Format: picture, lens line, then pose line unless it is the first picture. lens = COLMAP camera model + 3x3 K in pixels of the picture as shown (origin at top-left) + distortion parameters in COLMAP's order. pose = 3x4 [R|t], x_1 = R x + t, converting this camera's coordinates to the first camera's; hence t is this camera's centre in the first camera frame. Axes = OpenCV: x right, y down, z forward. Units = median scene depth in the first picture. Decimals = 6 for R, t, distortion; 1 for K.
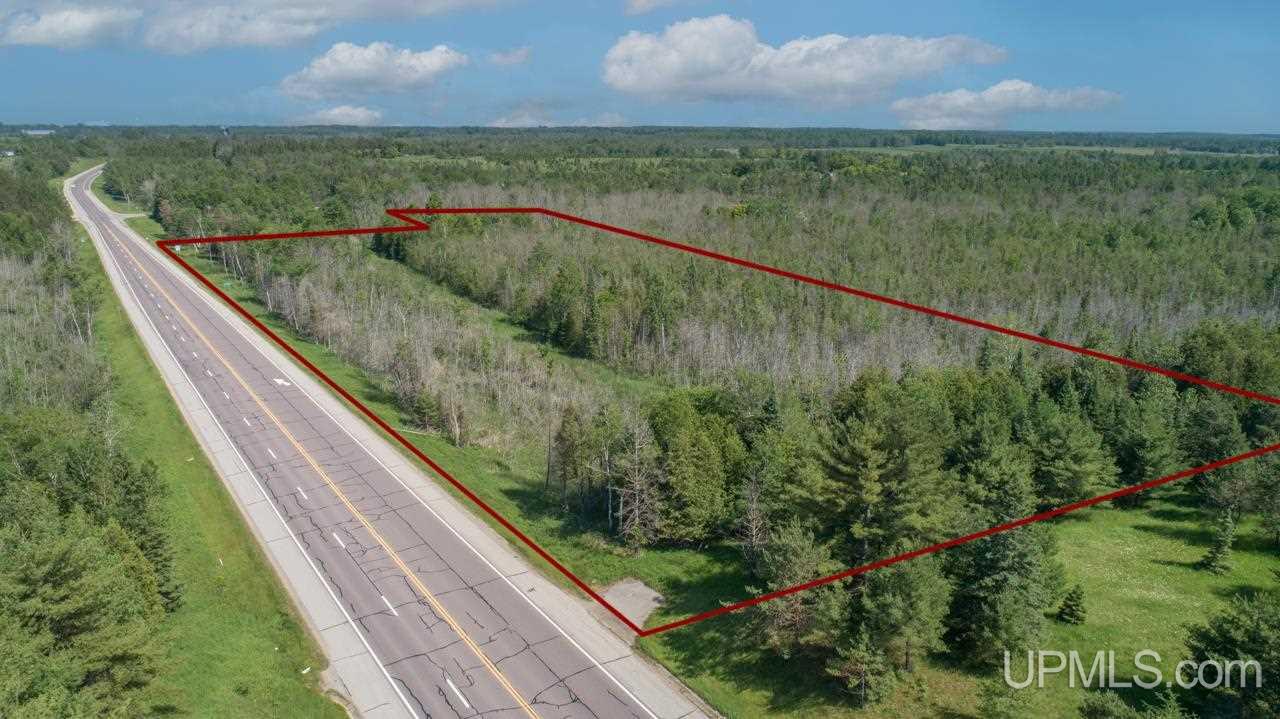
lens RADIAL K [[885.7, 0, 640.0], [0, 885.7, 359.5], [0, 0, 1]] dist [0.002870, 0.001414]
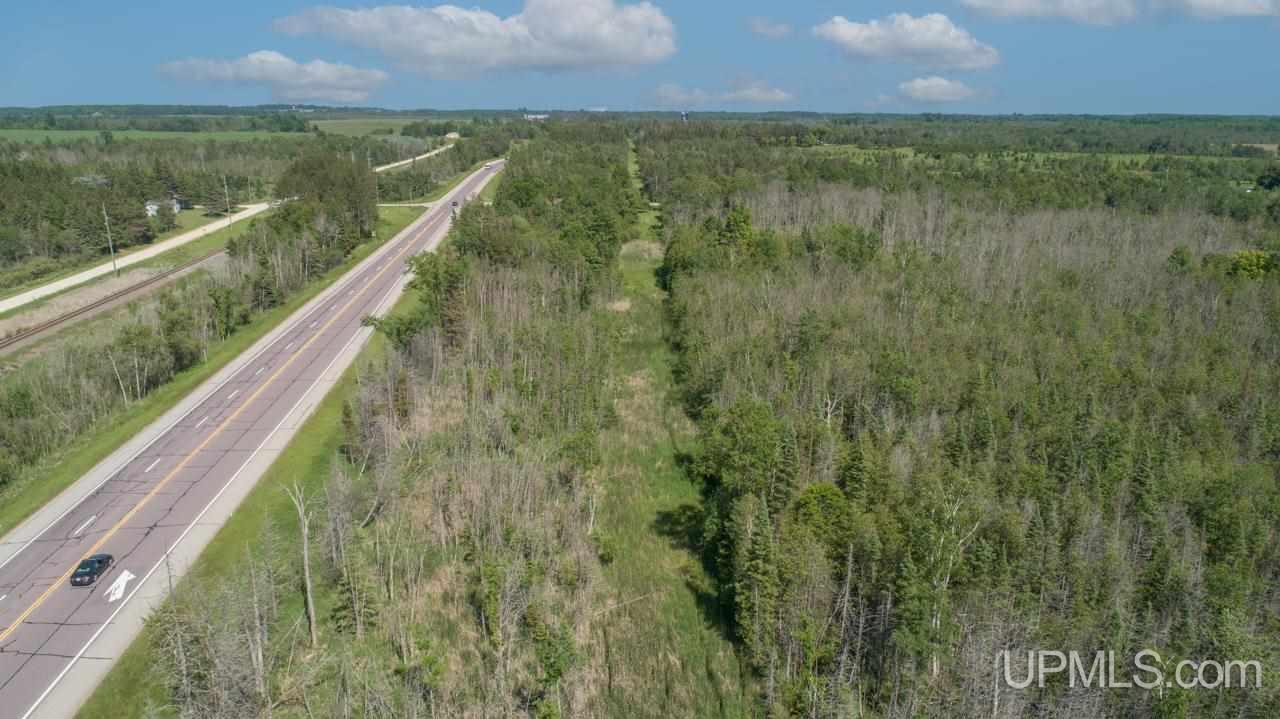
lens RADIAL K [[885.7, 0, 640.0], [0, 885.7, 359.5], [0, 0, 1]] dist [0.002870, 0.001414]
pose [[0.874765, 0.135189, -0.465306, 0.019018], [-0.128836, 0.990617, 0.045603, -0.035679], [0.467105, 0.020057, 0.883974, 0.141505]]
